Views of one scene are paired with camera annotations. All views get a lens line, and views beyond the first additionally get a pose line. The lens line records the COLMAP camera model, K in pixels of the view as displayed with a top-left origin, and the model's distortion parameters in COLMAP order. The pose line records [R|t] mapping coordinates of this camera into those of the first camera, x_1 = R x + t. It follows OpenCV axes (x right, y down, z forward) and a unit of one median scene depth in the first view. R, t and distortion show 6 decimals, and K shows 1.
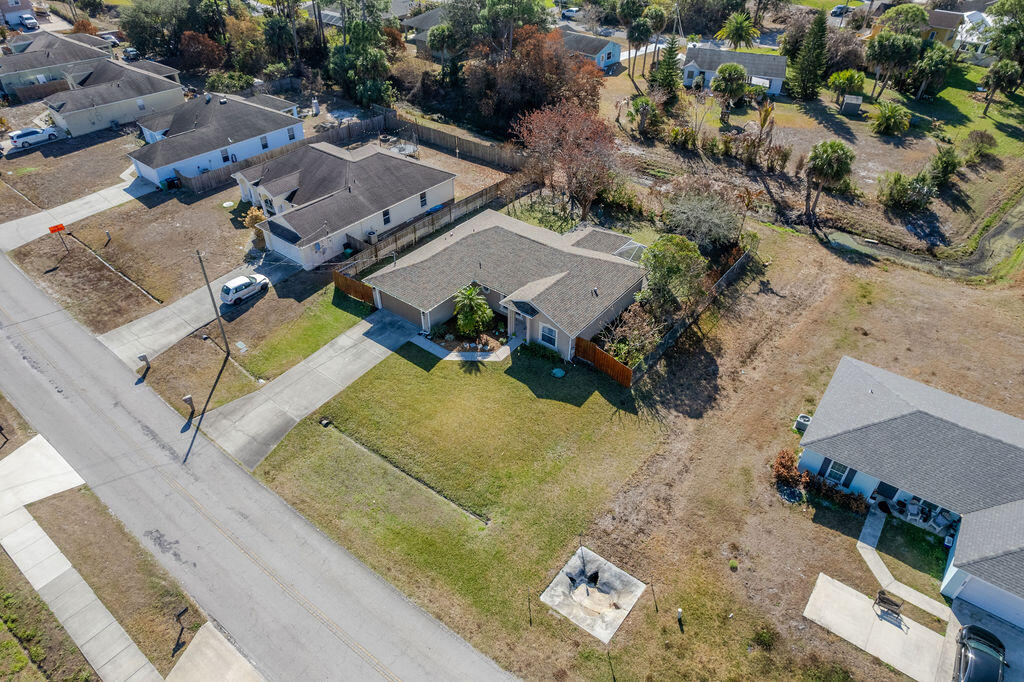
lens RADIAL K [[655.4, 0, 515.2], [0, 655.4, 344.6], [0, 0, 1]] dist [-0.082333, 0.071636]
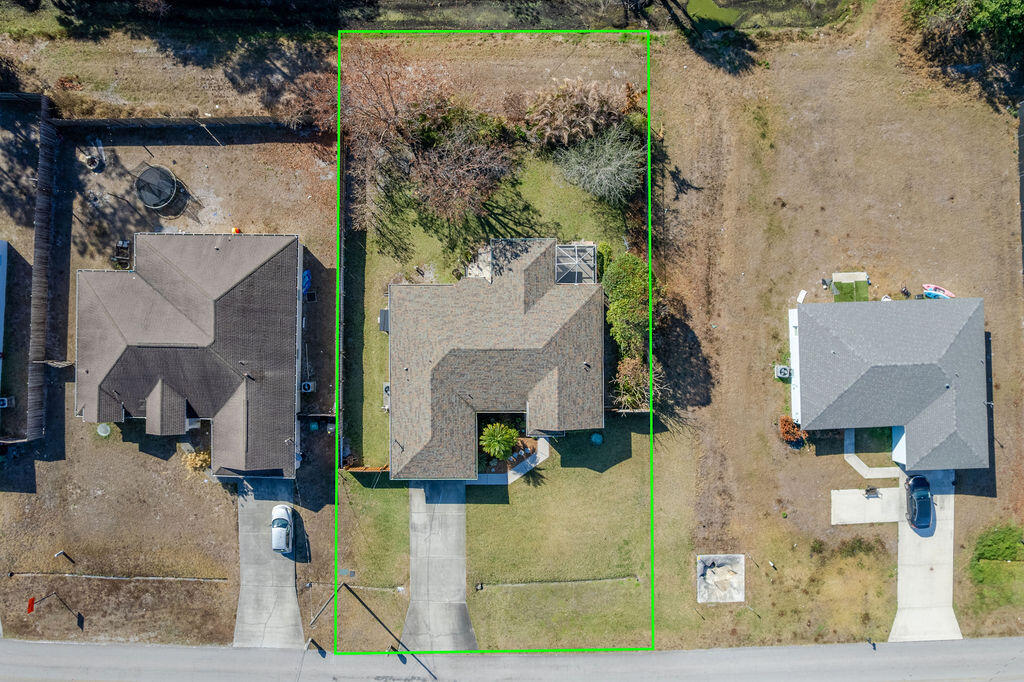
lens RADIAL K [[655.4, 0, 515.2], [0, 655.4, 344.6], [0, 0, 1]] dist [-0.082333, 0.071636]
pose [[0.790135, -0.612819, -0.011835, 0.056862], [0.383755, 0.479551, 0.789153, -0.866830], [-0.477932, -0.628079, 0.614083, 0.381666]]
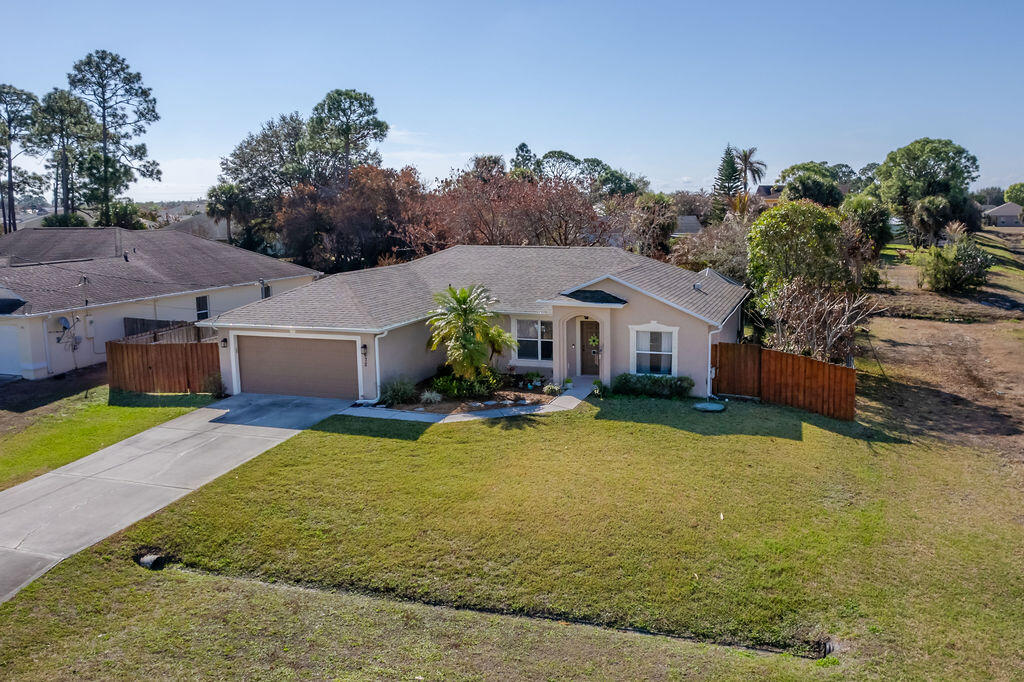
lens RADIAL K [[855.2, 0, 557.7], [0, 855.2, 385.0], [0, 0, 1]] dist [-0.043206, -0.003576]
pose [[0.935949, -0.087463, 0.341101, -0.190844], [0.228606, 0.887703, -0.399654, 0.200975], [-0.267841, 0.452033, 0.850839, 0.444621]]
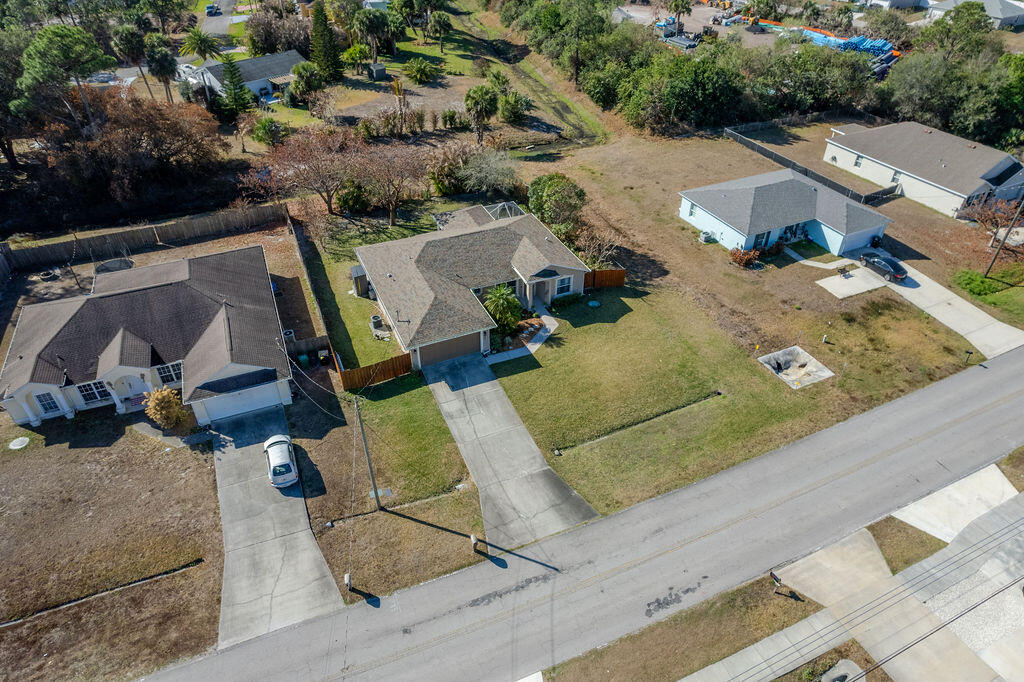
lens RADIAL K [[655.4, 0, 515.2], [0, 655.4, 344.6], [0, 0, 1]] dist [-0.082333, 0.071636]
pose [[0.474862, -0.542379, 0.693059, -0.722563], [0.543549, 0.800109, 0.253732, -0.230968], [-0.692142, 0.256224, 0.674751, 0.272299]]
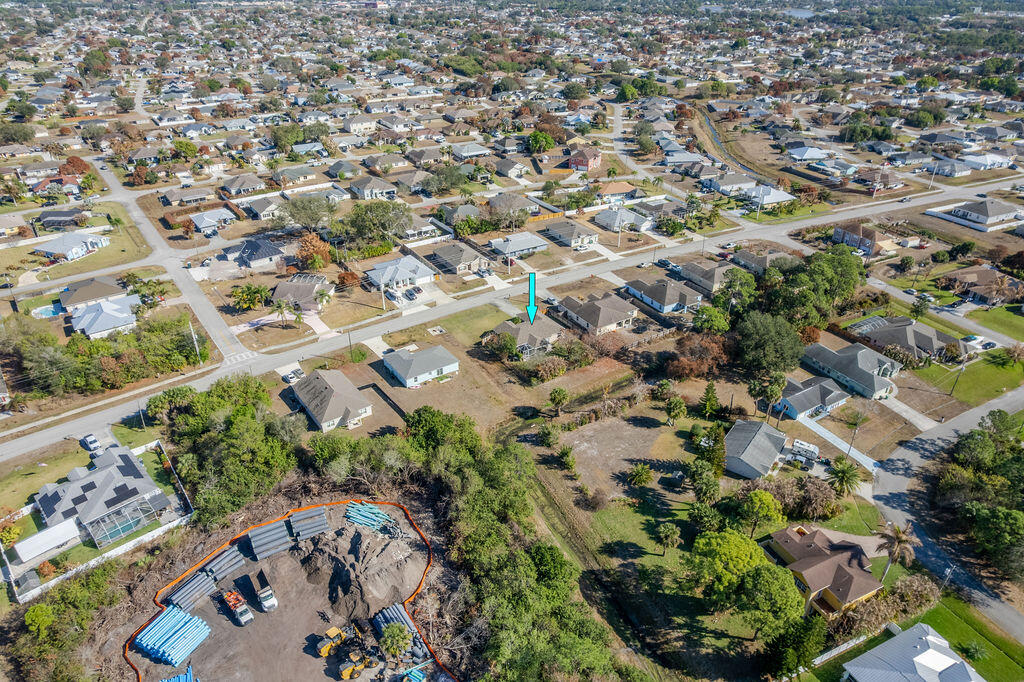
lens RADIAL K [[655.4, 0, 515.2], [0, 655.4, 344.6], [0, 0, 1]] dist [-0.082333, 0.071636]
pose [[-0.332274, 0.465920, -0.820069, 2.786291], [-0.586711, 0.578669, 0.566491, -1.906895], [0.738488, 0.669373, 0.081083, 0.696713]]
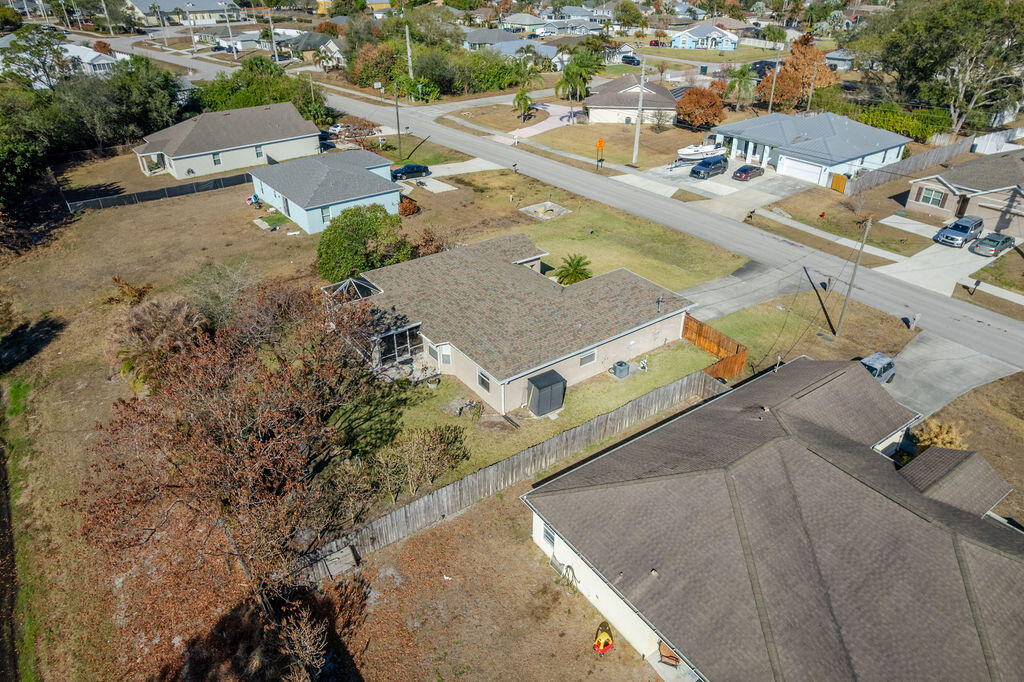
lens RADIAL K [[655.4, 0, 515.2], [0, 655.4, 344.6], [0, 0, 1]] dist [-0.082333, 0.071636]
pose [[-0.959469, -0.153842, 0.236120, -0.200384], [0.165221, 0.371682, 0.913539, -0.805665], [-0.228302, 0.915524, -0.331200, 1.273793]]
